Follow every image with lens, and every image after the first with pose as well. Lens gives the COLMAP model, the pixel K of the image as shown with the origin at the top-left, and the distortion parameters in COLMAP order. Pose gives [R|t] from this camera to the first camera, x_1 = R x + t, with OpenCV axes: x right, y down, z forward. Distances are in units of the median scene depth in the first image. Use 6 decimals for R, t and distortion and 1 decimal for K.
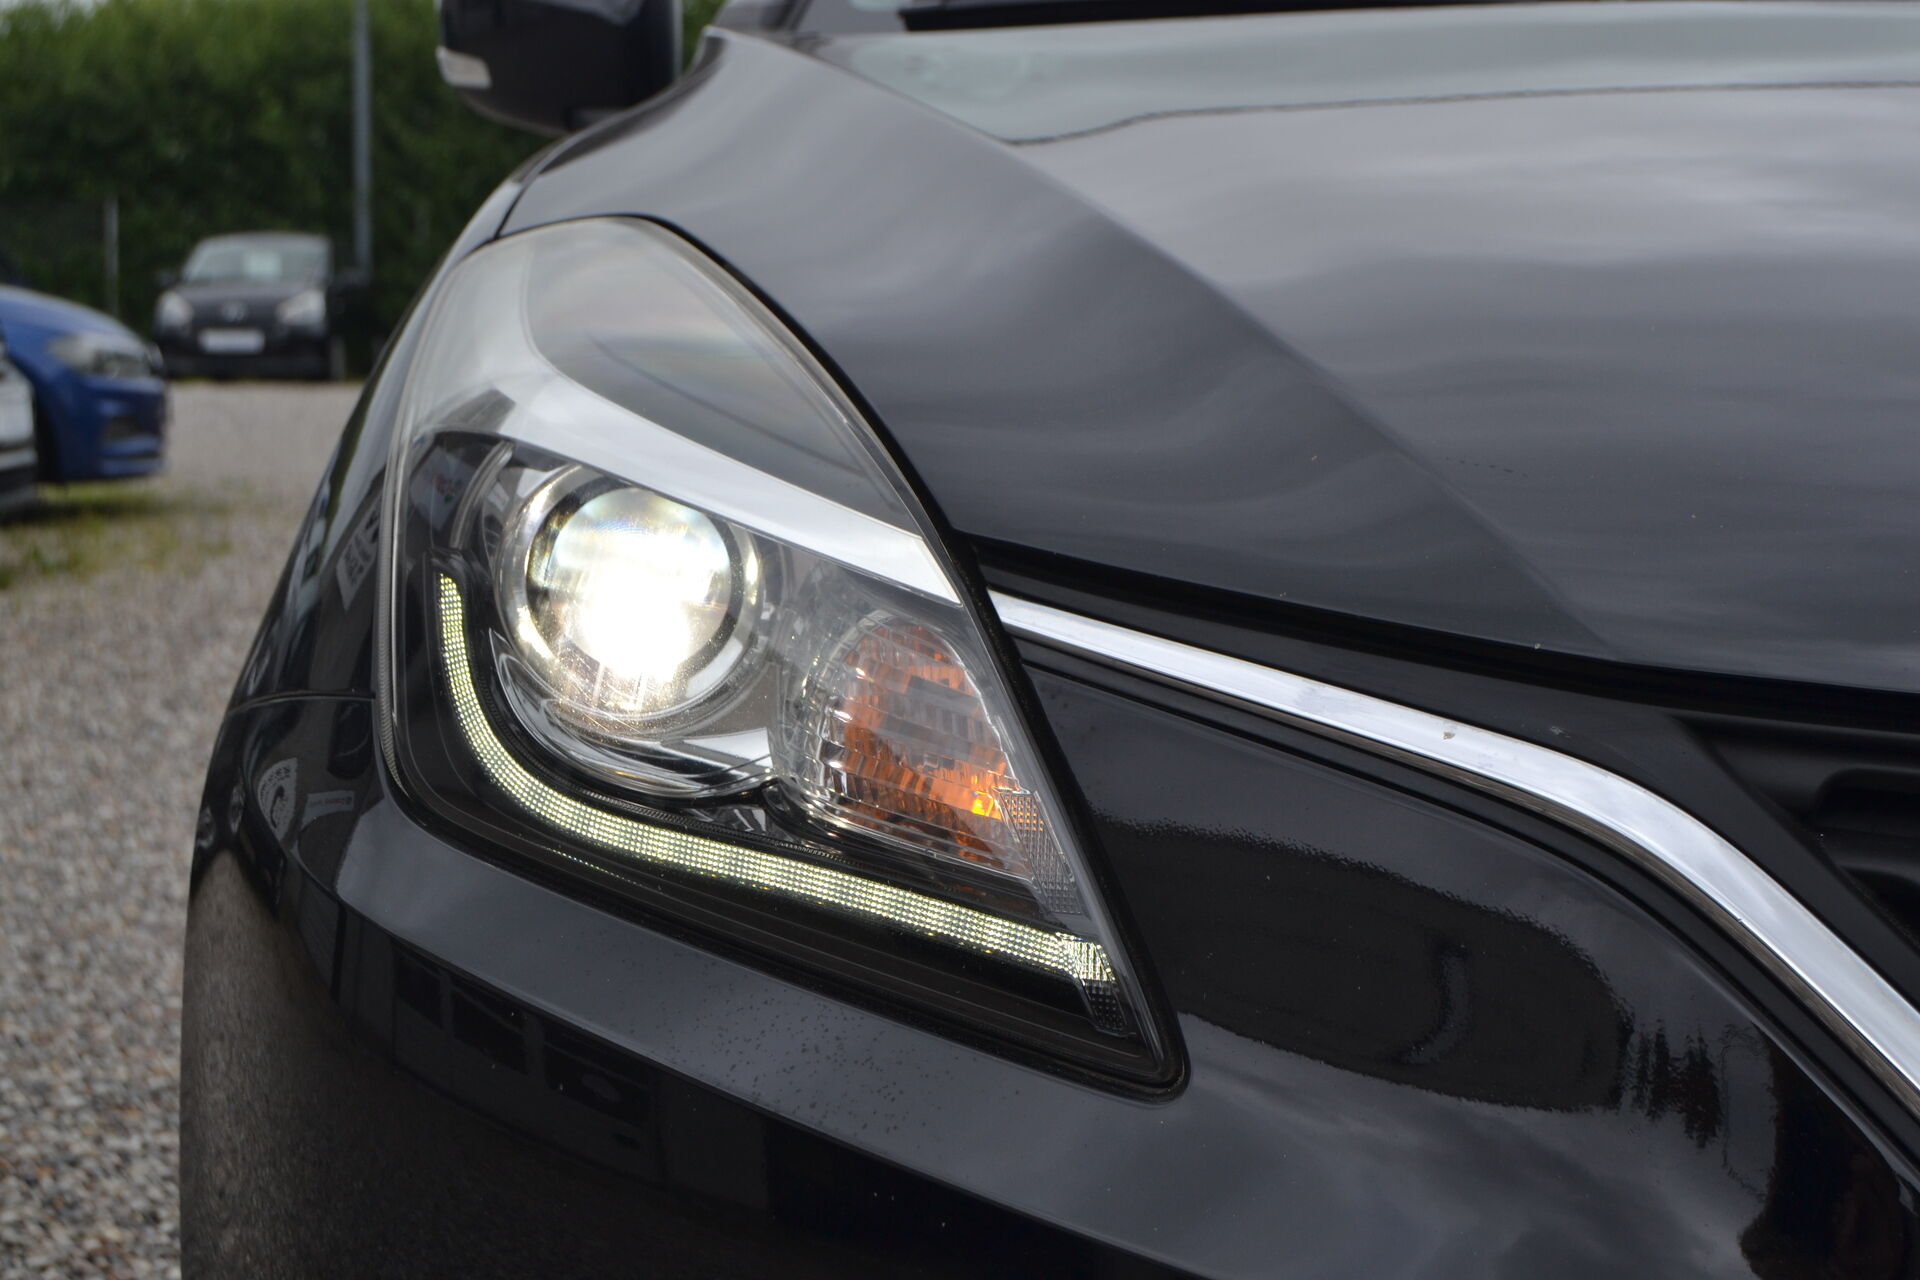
lens RADIAL K [[3422.8, 0, 960.0], [0, 3422.8, 640.0], [0, 0, 1]] dist [-0.027310, -0.129220]
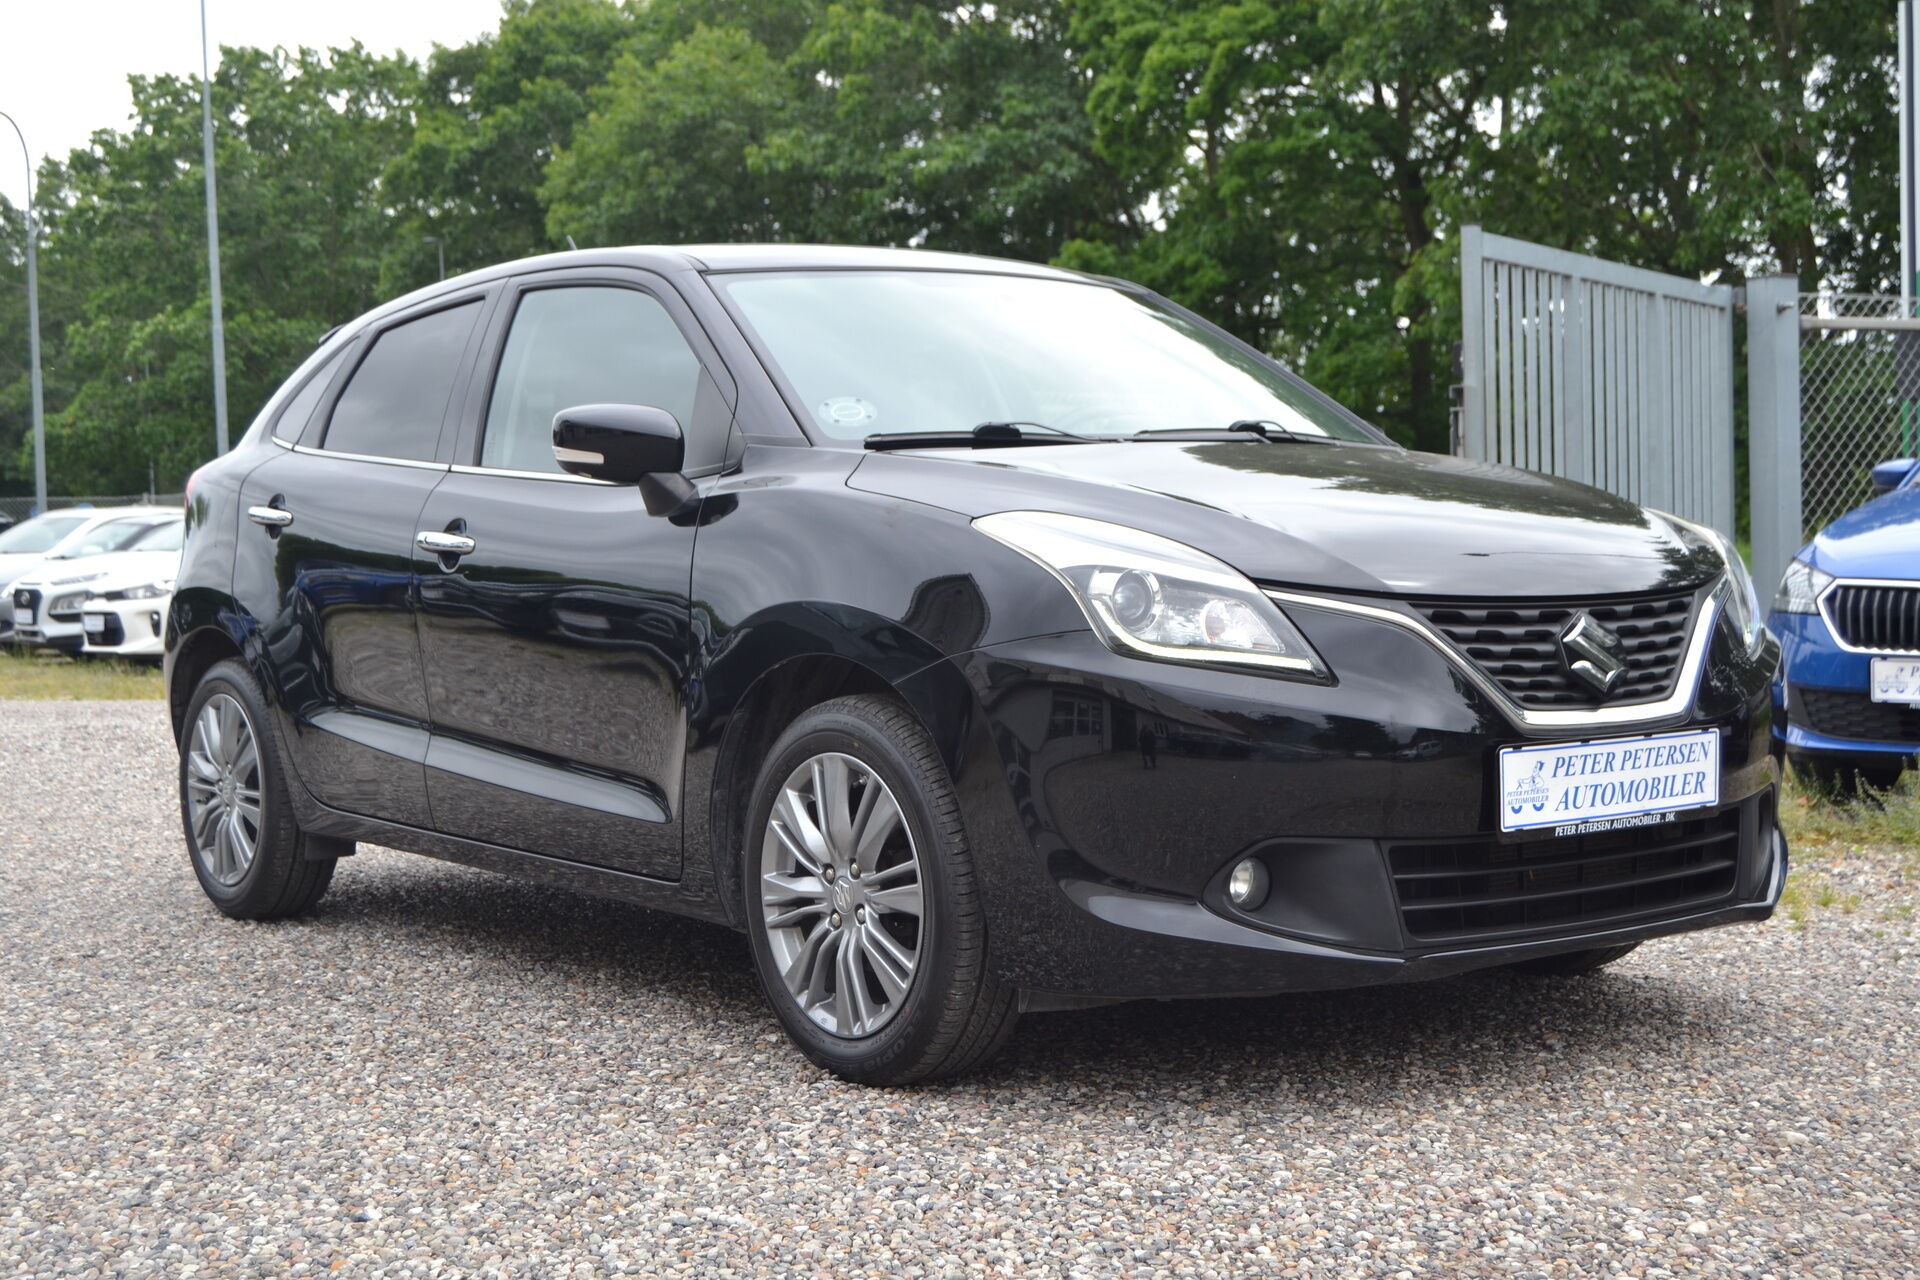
lens RADIAL K [[2711.2, 0, 960.0], [0, 2711.2, 640.0], [0, 0, 1]] dist [-0.075595, 0.036182]
pose [[0.771339, -0.051350, 0.634349, -0.496026], [0.098049, 0.994428, -0.038725, 0.029283], [-0.628826, 0.092067, 0.772076, -0.290863]]
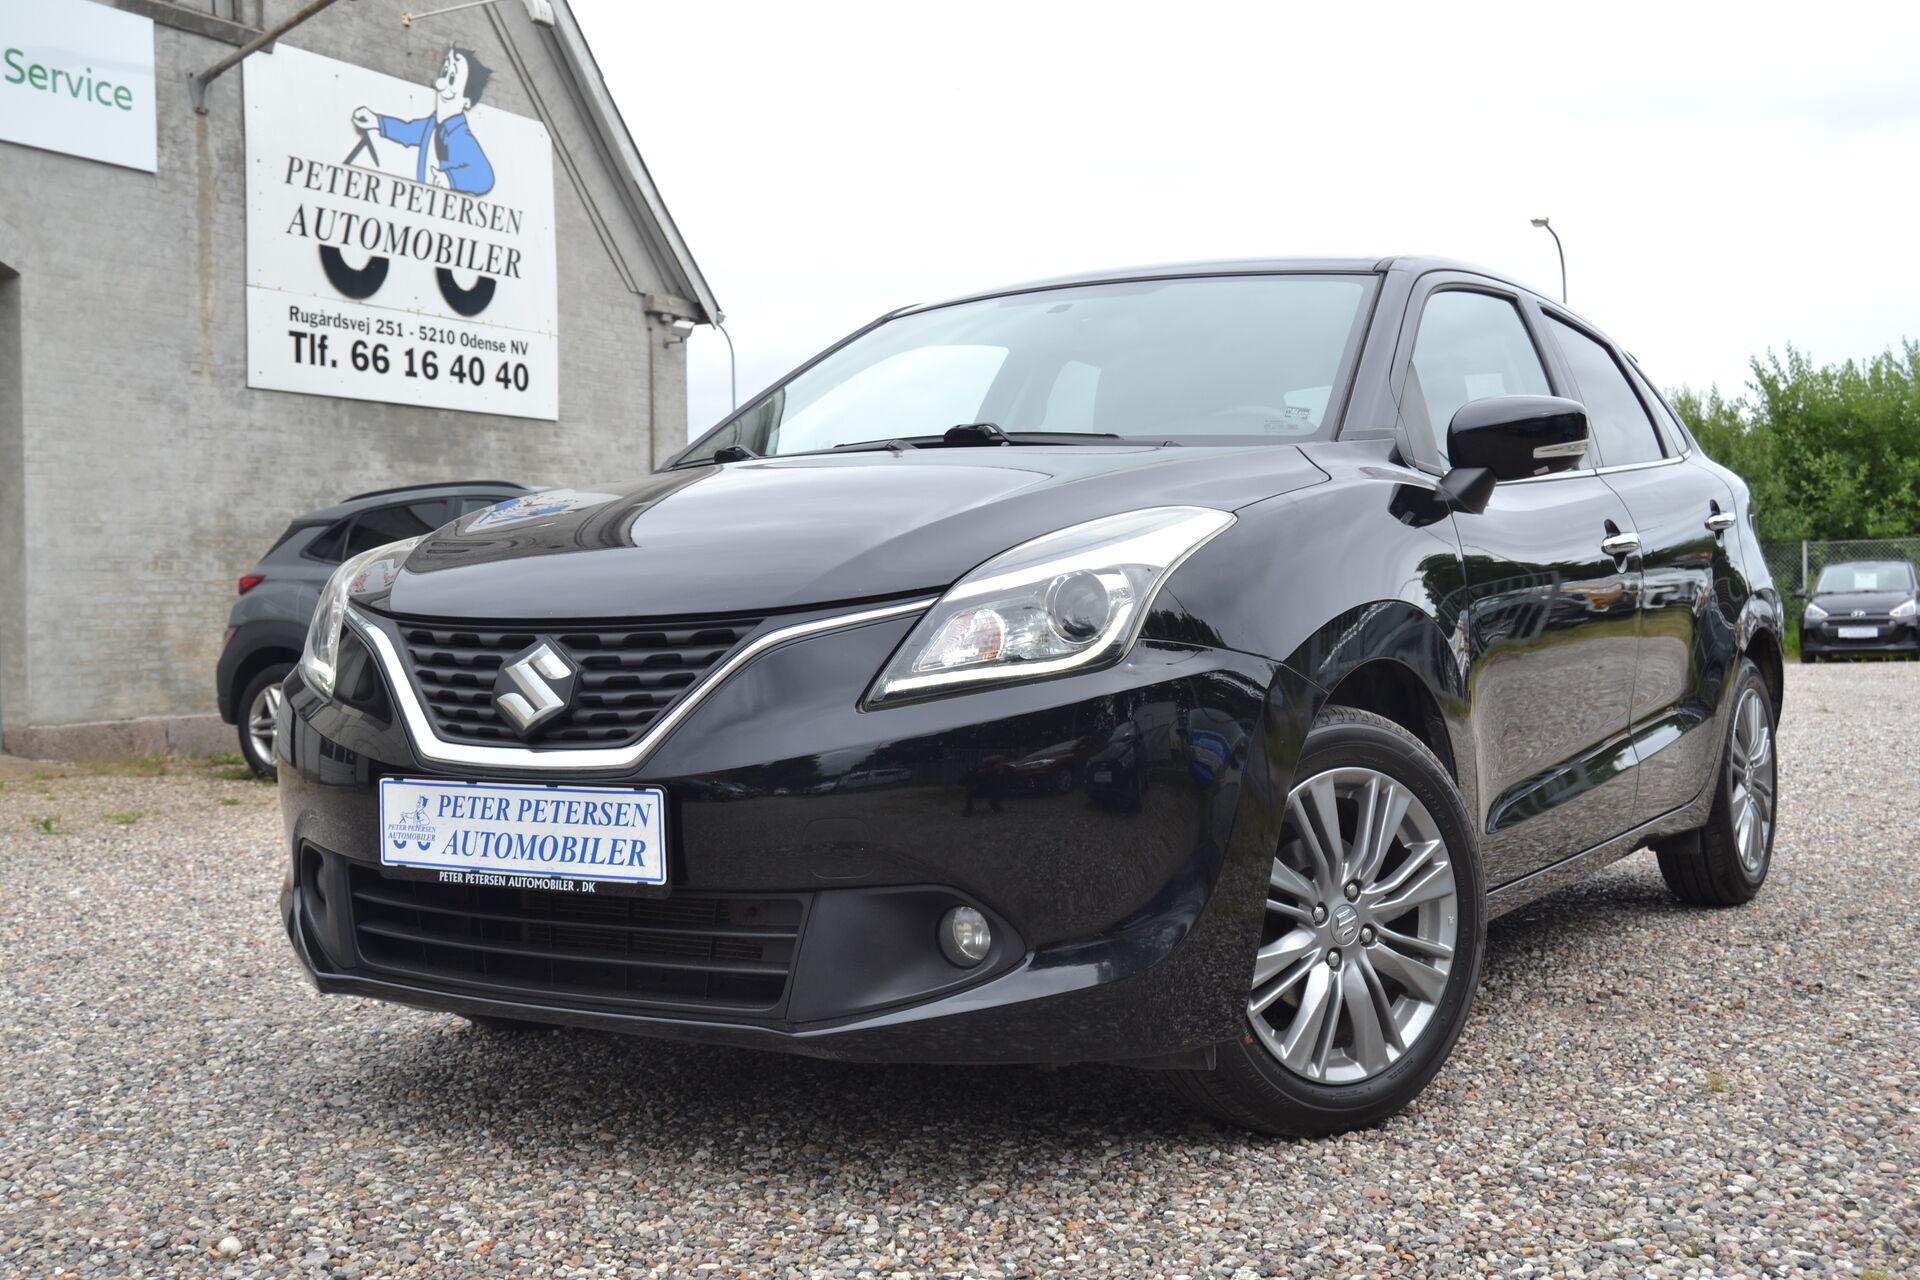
lens RADIAL K [[2207.1, 0, 960.0], [0, 2207.1, 640.0], [0, 0, 1]] dist [-0.057014, 0.051761]
pose [[0.868193, -0.014983, -0.496000, 0.438719], [-0.030139, 0.996106, -0.082847, 0.050650], [0.495310, 0.086876, 0.864361, -0.237546]]
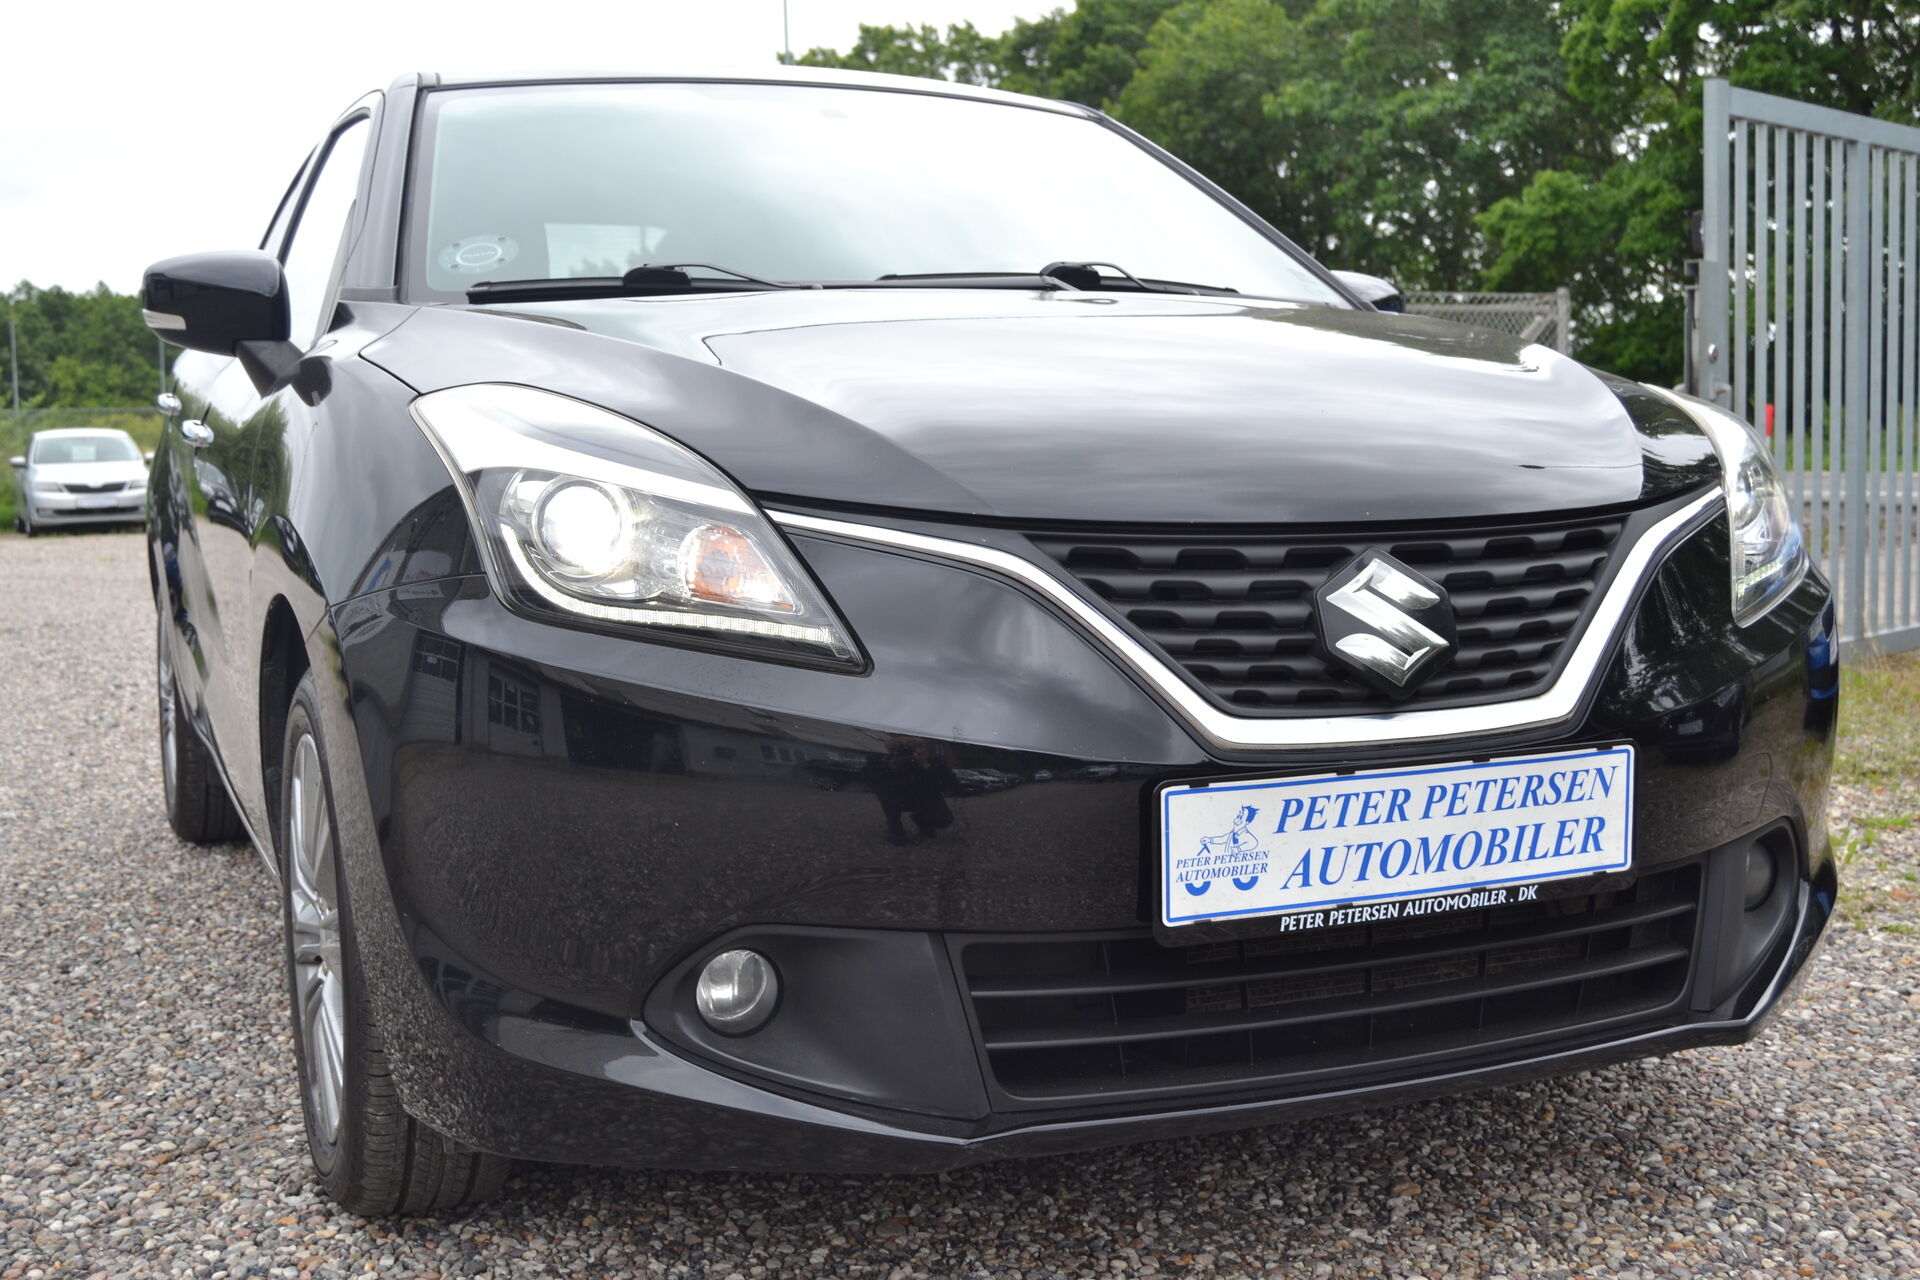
lens RADIAL K [[2207.1, 0, 960.0], [0, 2207.1, 640.0], [0, 0, 1]] dist [-0.057014, 0.051761]
pose [[0.898156, -0.065860, 0.434717, -0.120846], [0.074551, 0.997213, -0.002949, 0.020525], [-0.433311, 0.035057, 0.900562, -0.126277]]
